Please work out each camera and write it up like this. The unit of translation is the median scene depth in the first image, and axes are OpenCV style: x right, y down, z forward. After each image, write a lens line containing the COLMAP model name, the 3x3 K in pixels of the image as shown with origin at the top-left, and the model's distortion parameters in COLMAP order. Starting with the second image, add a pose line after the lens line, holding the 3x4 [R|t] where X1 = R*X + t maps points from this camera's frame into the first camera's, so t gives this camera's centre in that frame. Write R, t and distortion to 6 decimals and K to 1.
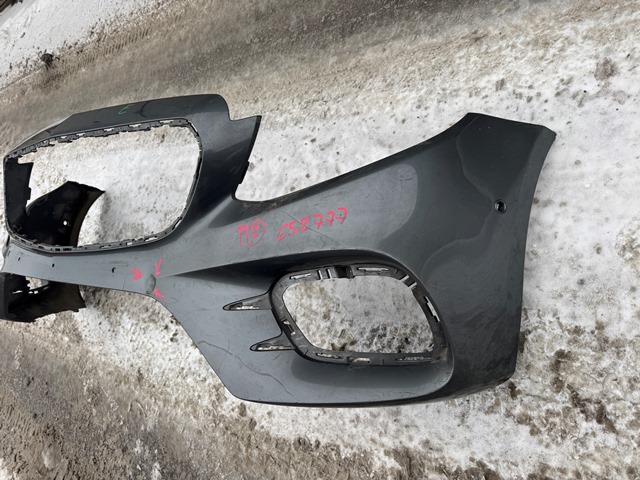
lens RADIAL K [[451.5, 0, 320.0], [0, 451.5, 240.0], [0, 0, 1]] dist [-0.035786, 0.000514]
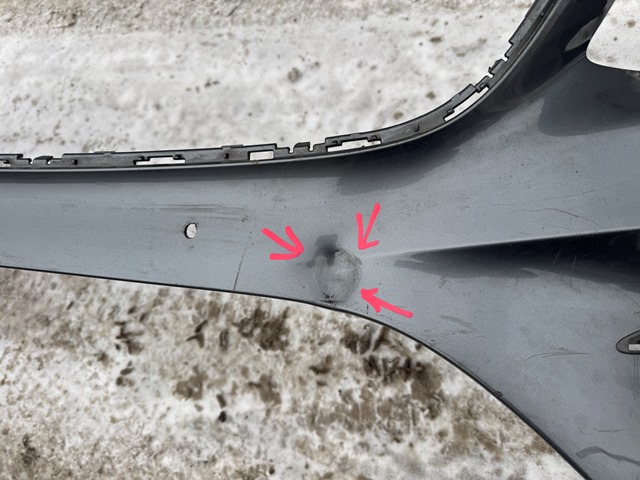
lens RADIAL K [[451.5, 0, 320.0], [0, 451.5, 240.0], [0, 0, 1]] dist [-0.035786, 0.000514]
pose [[0.923075, 0.054333, 0.380763, -0.321505], [-0.055856, 0.998414, -0.007059, 0.050109], [-0.380542, -0.014752, 0.924646, 0.439624]]
